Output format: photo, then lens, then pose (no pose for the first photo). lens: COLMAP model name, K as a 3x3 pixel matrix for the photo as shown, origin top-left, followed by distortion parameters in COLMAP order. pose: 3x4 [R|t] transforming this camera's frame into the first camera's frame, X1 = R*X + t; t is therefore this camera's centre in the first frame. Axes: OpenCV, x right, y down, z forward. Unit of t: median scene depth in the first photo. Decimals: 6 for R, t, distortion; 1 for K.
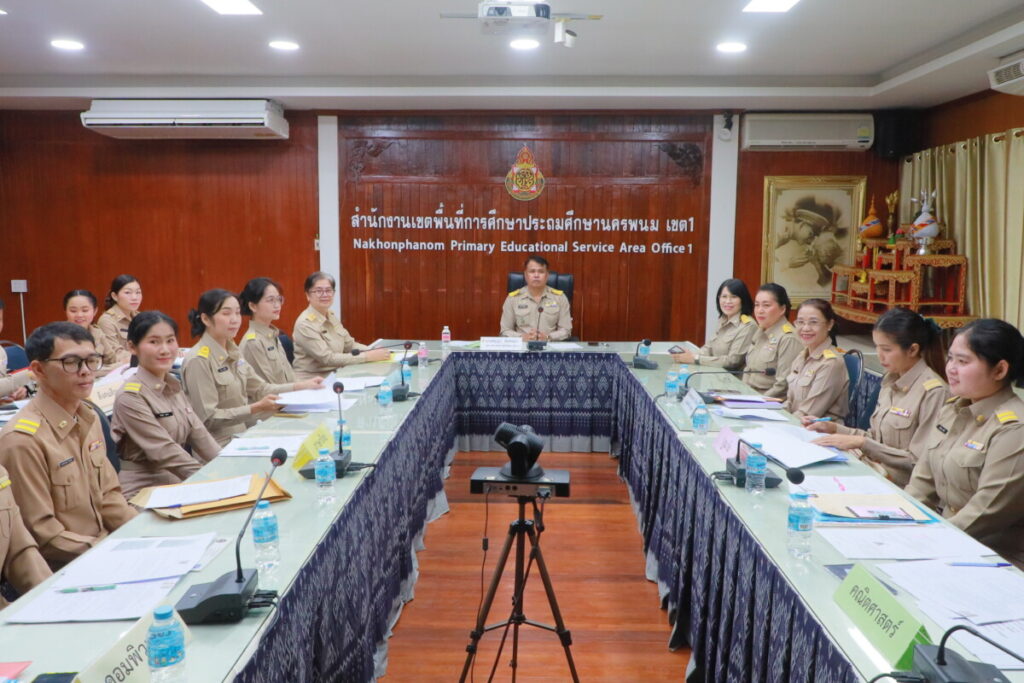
lens RADIAL K [[759.9, 0, 514.6], [0, 759.9, 335.5], [0, 0, 1]] dist [0.007684, 0.007969]
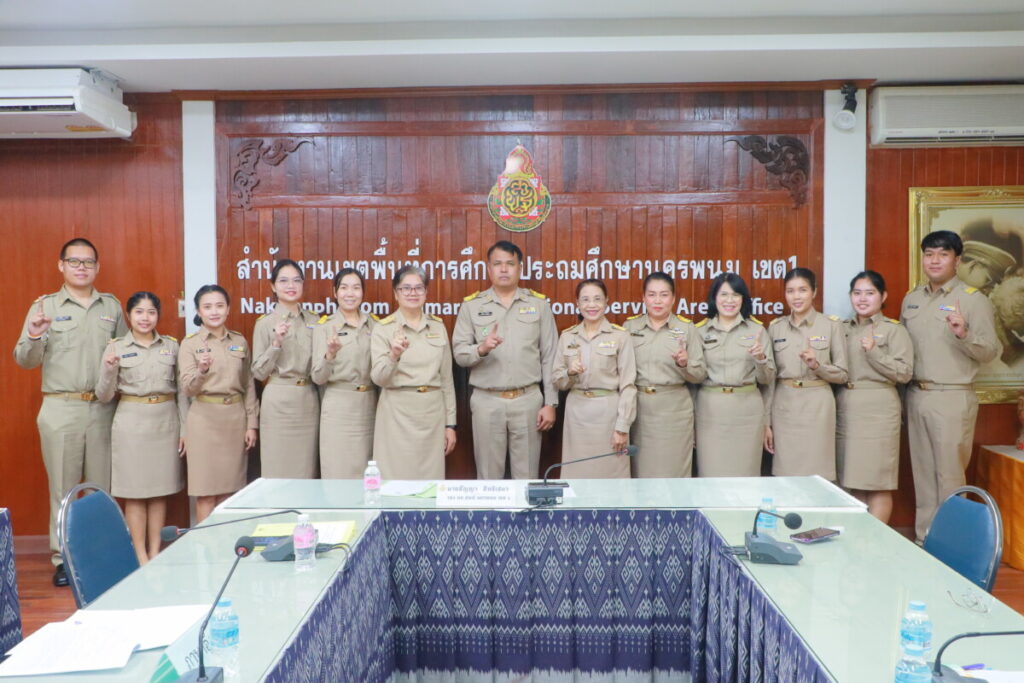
lens RADIAL K [[695.8, 0, 509.3], [0, 695.8, 349.8], [0, 0, 1]] dist [-0.006342, 0.004940]
pose [[0.999859, -0.012873, -0.010772, 0.009979], [0.012328, 0.998714, -0.049182, -0.055721], [0.011391, 0.049042, 0.998732, 0.447357]]
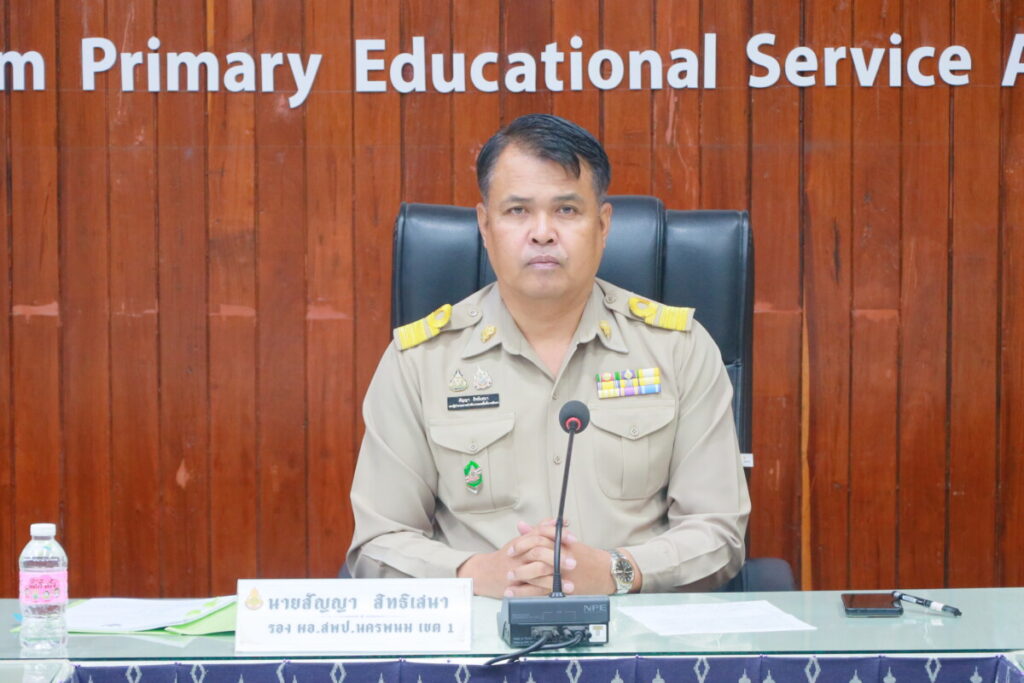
lens RADIAL K [[3594.5, 0, 512.6], [0, 3594.5, 340.5], [0, 0, 1]] dist [0.158997, 0.000000]
pose [[0.999796, -0.018060, 0.009081, 0.011259], [0.018370, 0.999206, -0.035345, -0.019878], [-0.008435, 0.035505, 0.999334, 0.135316]]
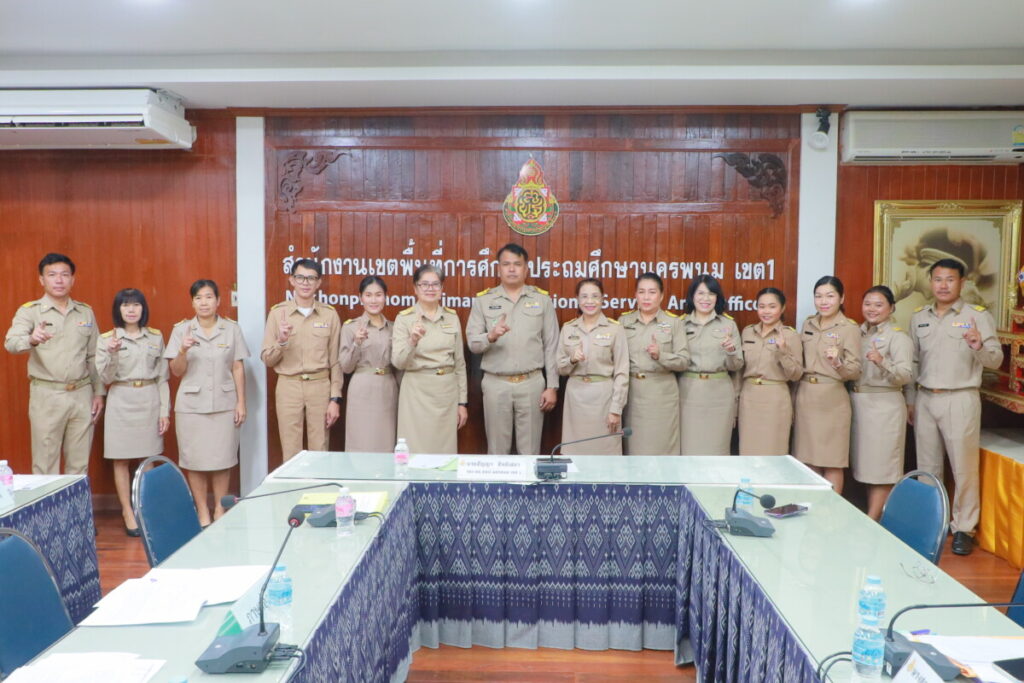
lens RADIAL K [[619.0, 0, 510.1], [0, 619.0, 332.9], [0, 0, 1]] dist [-0.006752, -0.000358]
pose [[0.999845, 0.000718, -0.017607, 0.004705], [-0.001326, 0.999403, -0.034522, -0.068996], [0.017572, 0.034540, 0.999249, 0.438024]]
